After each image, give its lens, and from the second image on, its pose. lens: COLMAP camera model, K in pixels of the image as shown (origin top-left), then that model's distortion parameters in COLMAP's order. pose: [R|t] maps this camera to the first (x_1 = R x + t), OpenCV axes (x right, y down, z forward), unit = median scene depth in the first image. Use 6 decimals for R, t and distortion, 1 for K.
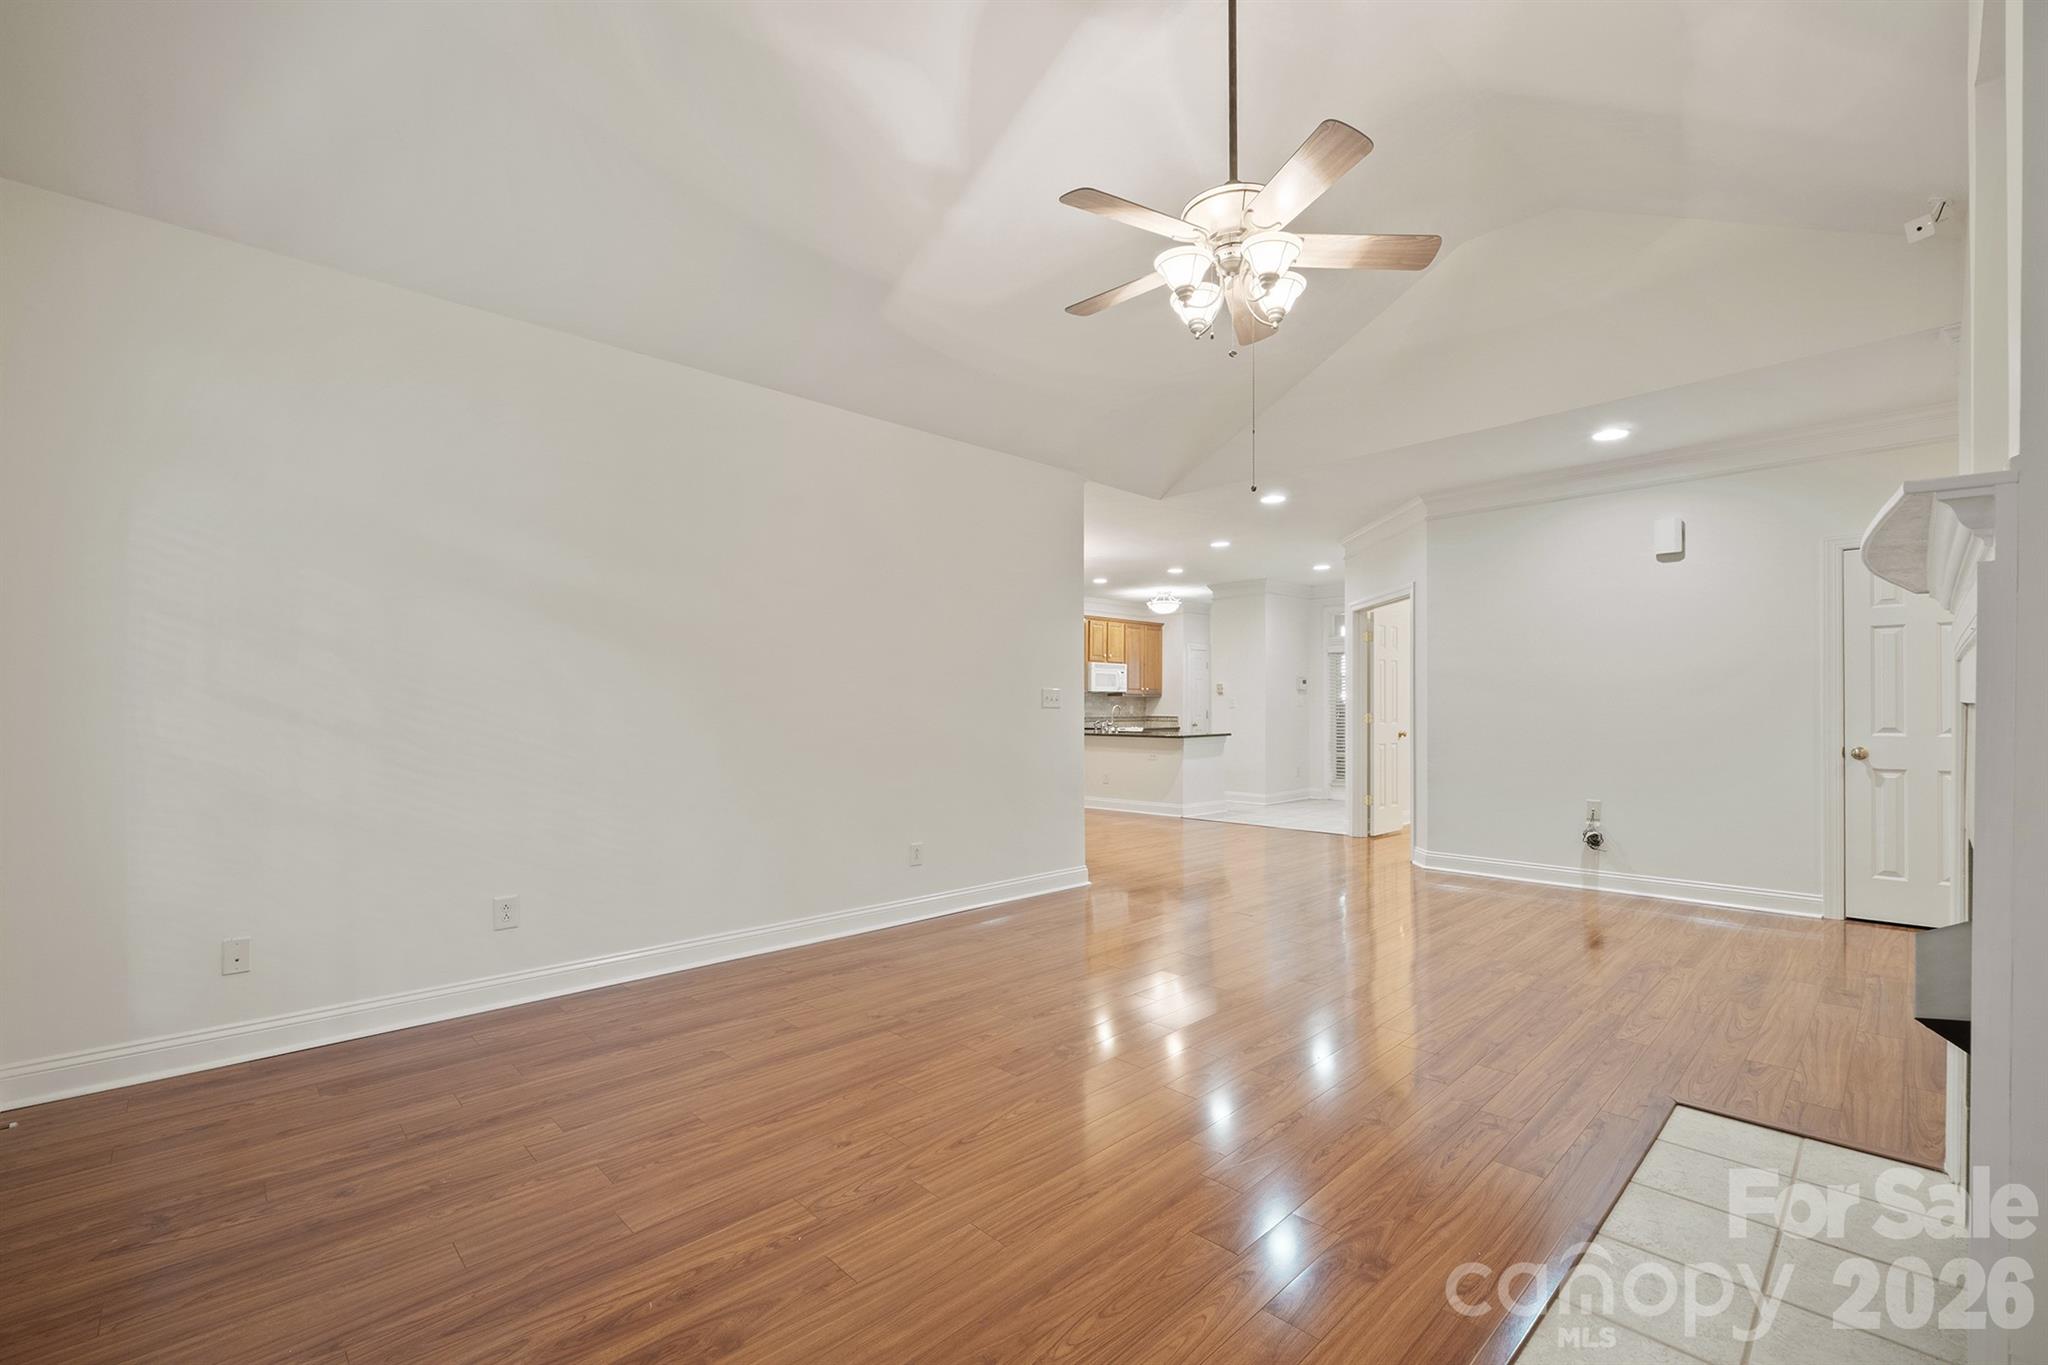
lens RADIAL K [[864.5, 0, 1016.4], [0, 864.5, 674.7], [0, 0, 1]] dist [-0.002175, -0.000102]
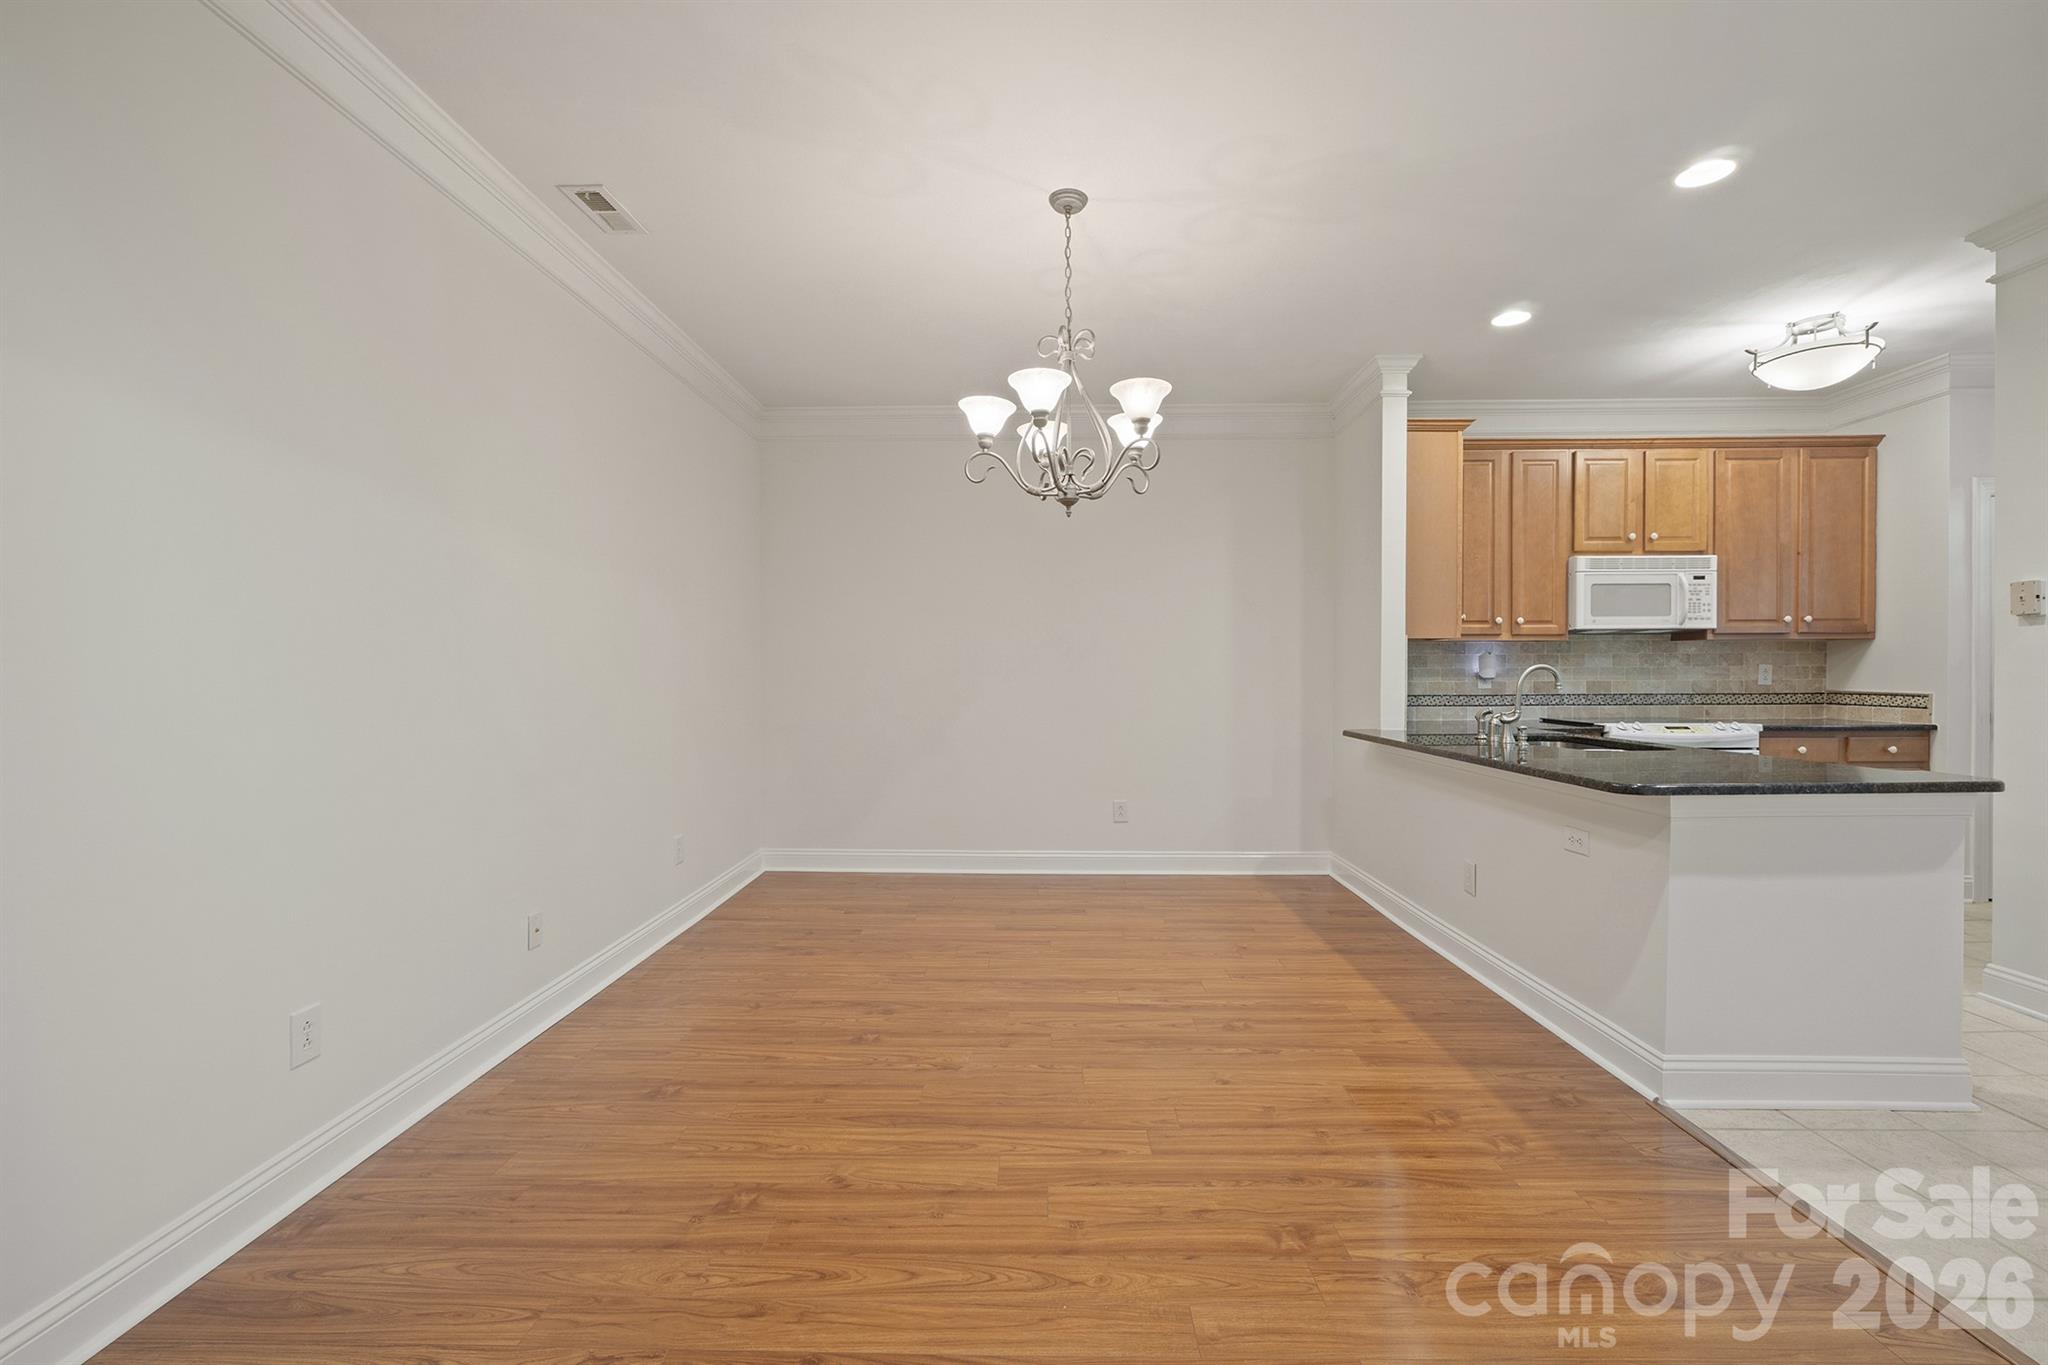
lens RADIAL K [[855.7, 0, 1028.8], [0, 855.7, 663.3], [0, 0, 1]] dist [-0.005862, -0.000167]
pose [[0.700363, -0.007270, -0.713750, 0.180810], [0.032391, 0.999242, 0.021607, 0.017441], [0.713052, -0.038252, 0.700067, 0.517715]]
